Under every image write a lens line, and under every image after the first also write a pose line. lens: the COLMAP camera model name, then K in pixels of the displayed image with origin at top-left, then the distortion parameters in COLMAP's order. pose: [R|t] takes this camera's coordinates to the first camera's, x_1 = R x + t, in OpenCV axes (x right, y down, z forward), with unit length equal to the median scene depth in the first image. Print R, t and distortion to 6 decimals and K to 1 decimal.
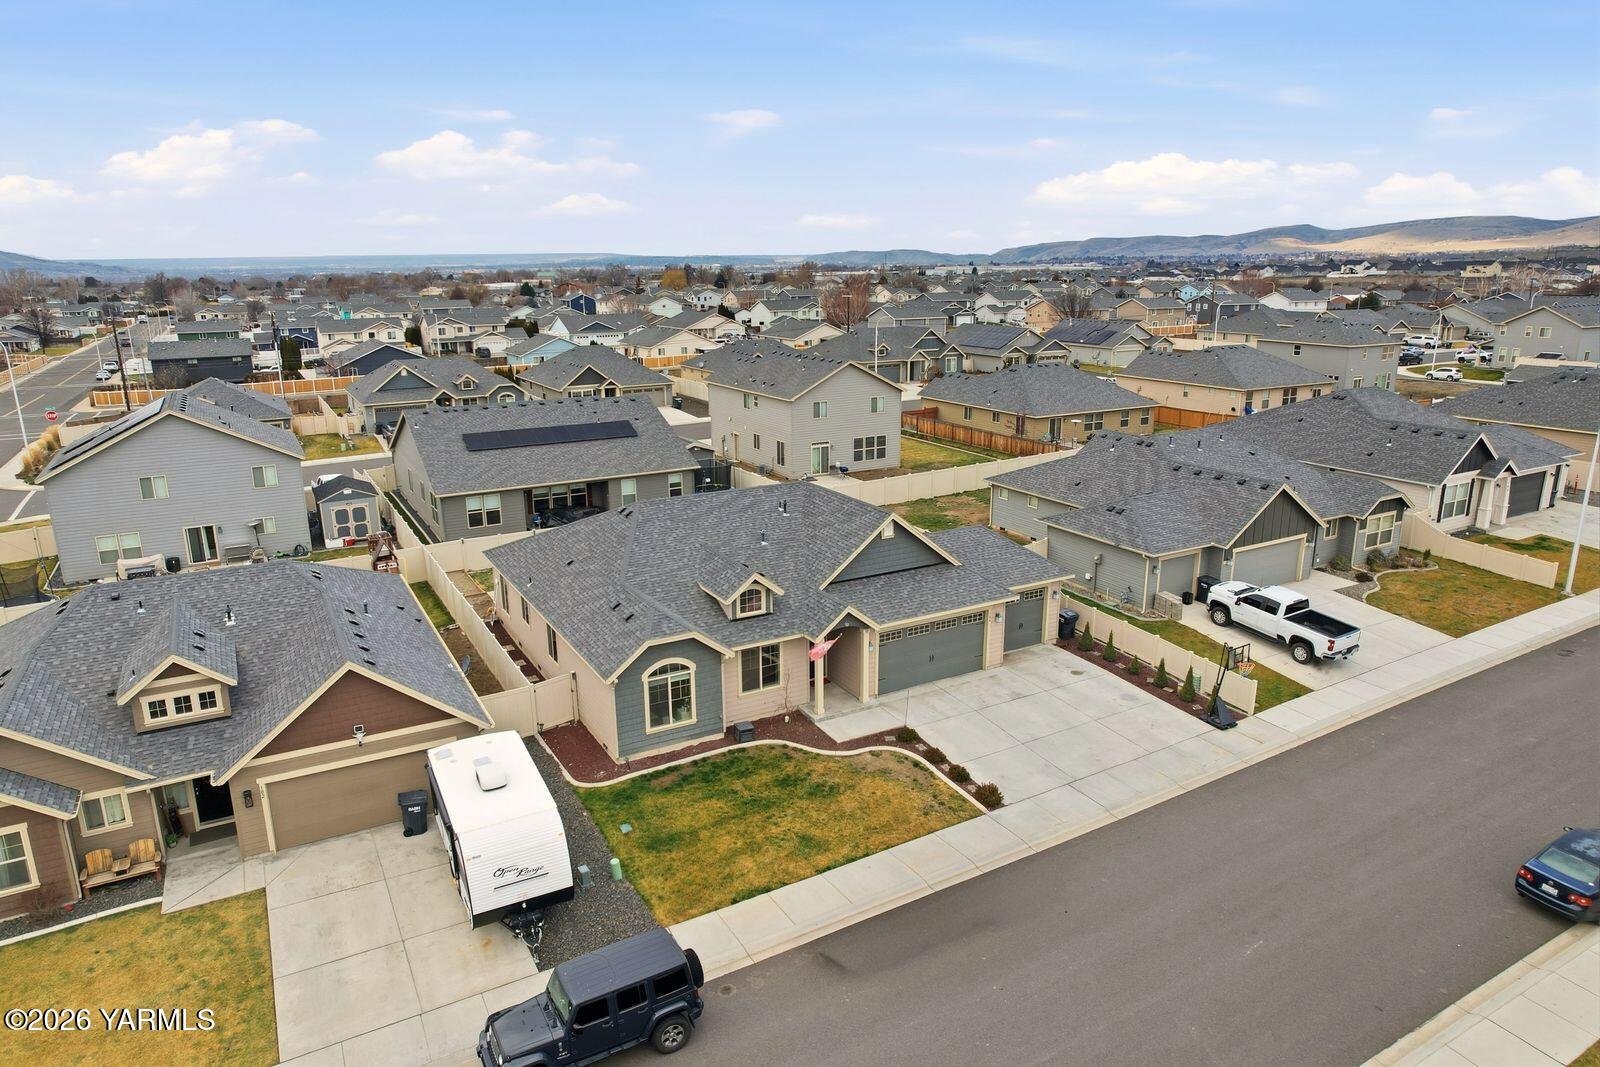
lens RADIAL K [[1009.2, 0, 800.0], [0, 1009.2, 533.5], [0, 0, 1]] dist [-0.066919, 0.054340]
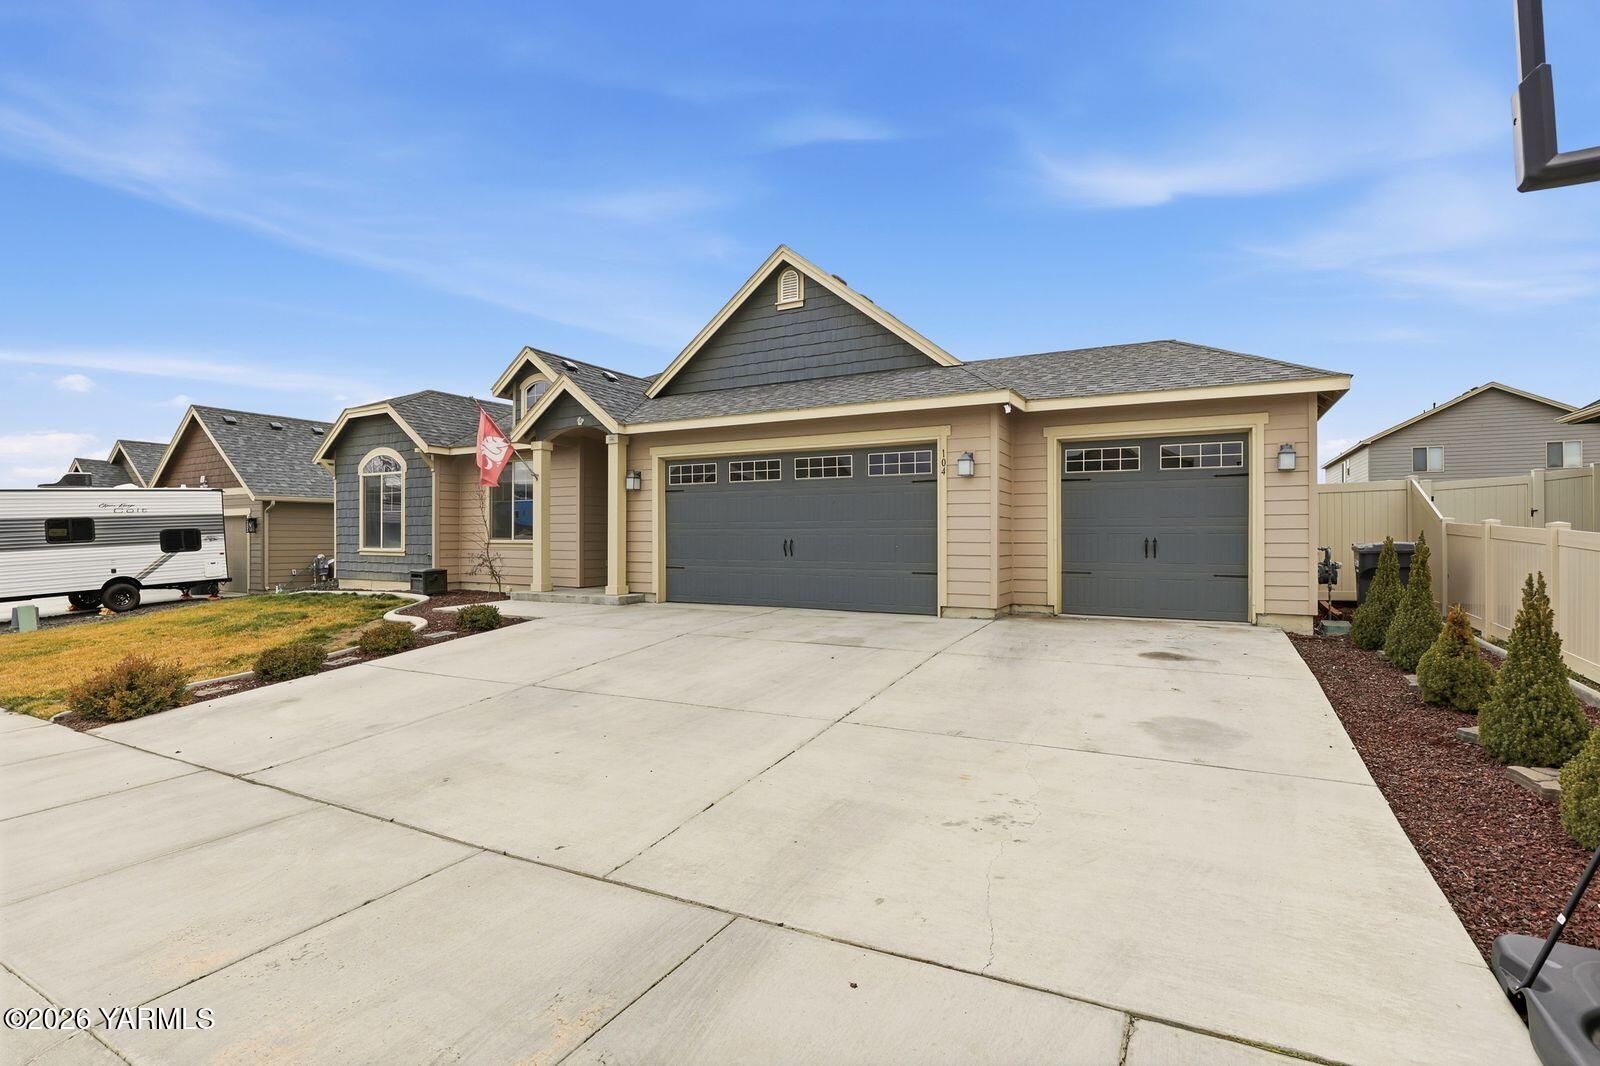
lens RADIAL K [[740.5, 0, 800.0], [0, 740.5, 533.0], [0, 0, 1]] dist [-0.034309, -0.000112]
pose [[0.533752, 0.003346, -0.845634, 0.434085], [-0.222080, 0.965447, -0.136354, 0.173843], [0.815959, 0.260578, 0.516053, 0.918139]]
